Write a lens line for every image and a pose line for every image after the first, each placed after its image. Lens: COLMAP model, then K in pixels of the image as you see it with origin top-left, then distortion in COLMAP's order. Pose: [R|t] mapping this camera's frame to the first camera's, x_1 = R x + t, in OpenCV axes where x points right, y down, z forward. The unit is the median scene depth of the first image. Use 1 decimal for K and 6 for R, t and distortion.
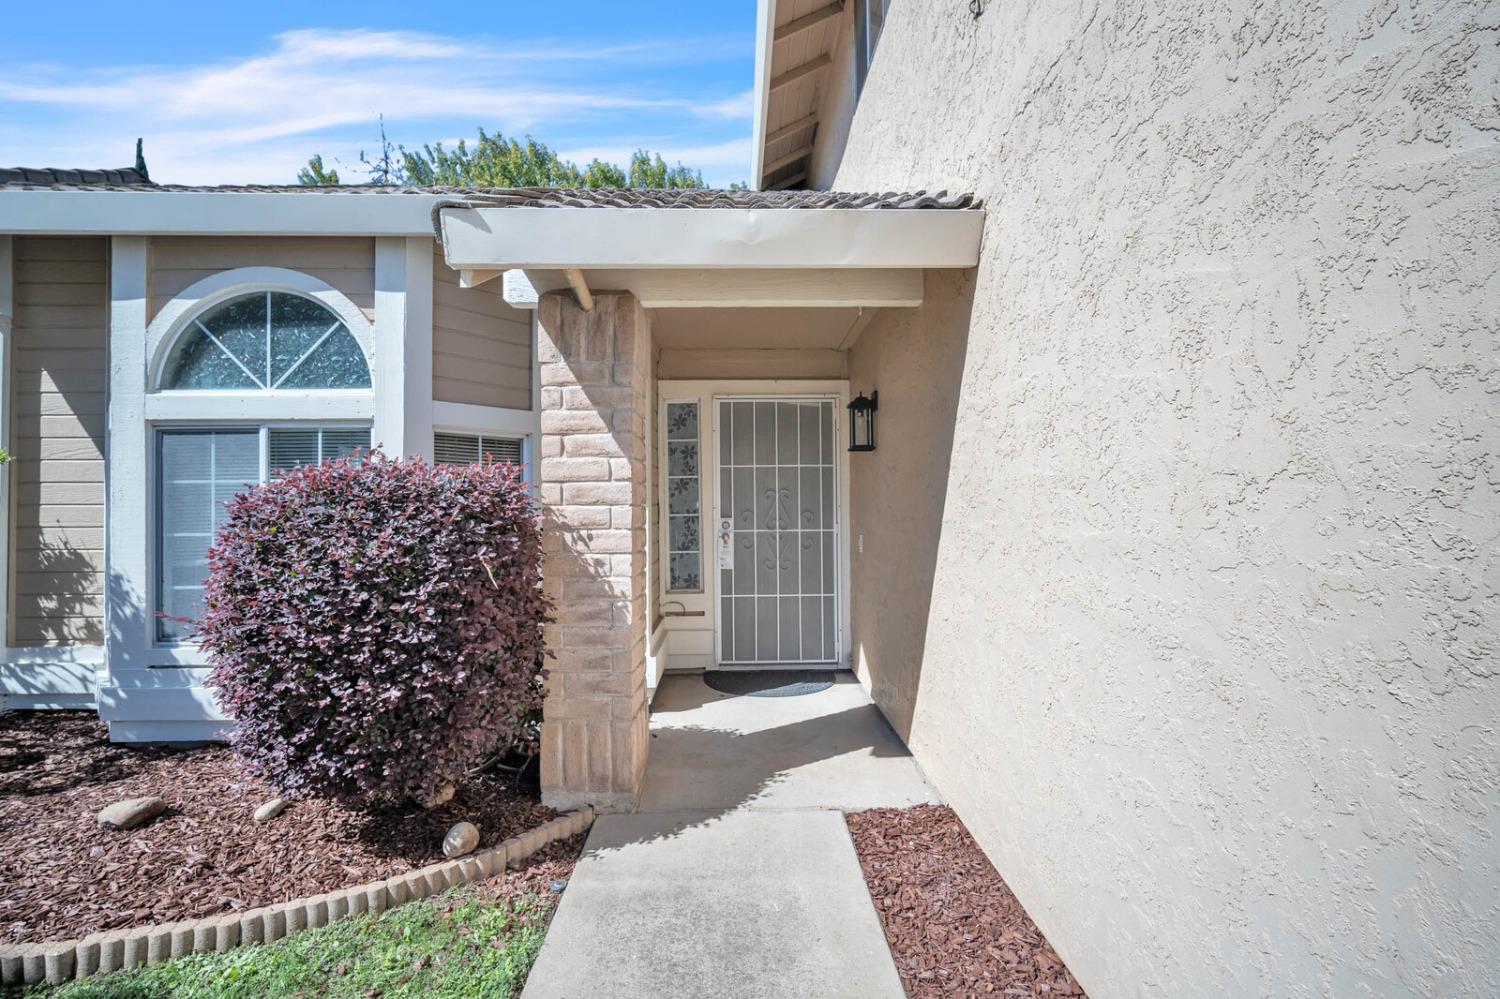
lens RADIAL K [[659.2, 0, 746.2], [0, 659.2, 497.1], [0, 0, 1]] dist [-0.007436, 0.000994]
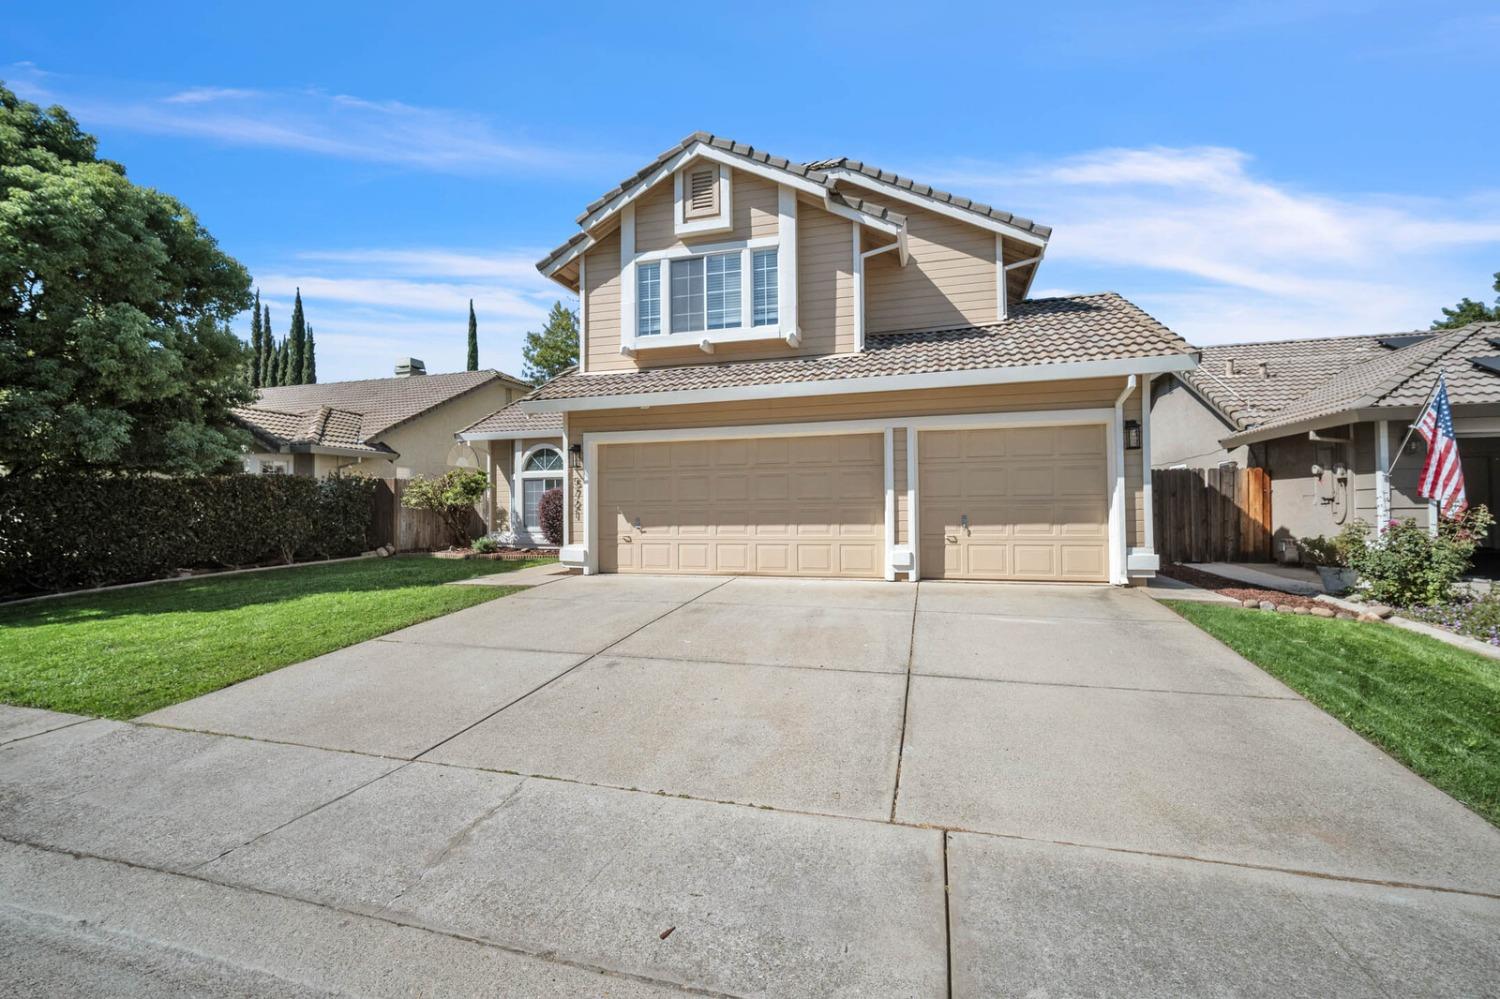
lens RADIAL K [[659.2, 0, 750.5], [0, 659.2, 501.2], [0, 0, 1]] dist [-0.007436, 0.000994]
pose [[0.953915, -0.011266, -0.299864, 1.955992], [0.012219, 0.999924, 0.001305, 0.056766], [0.299827, -0.004909, 0.953981, -2.867811]]
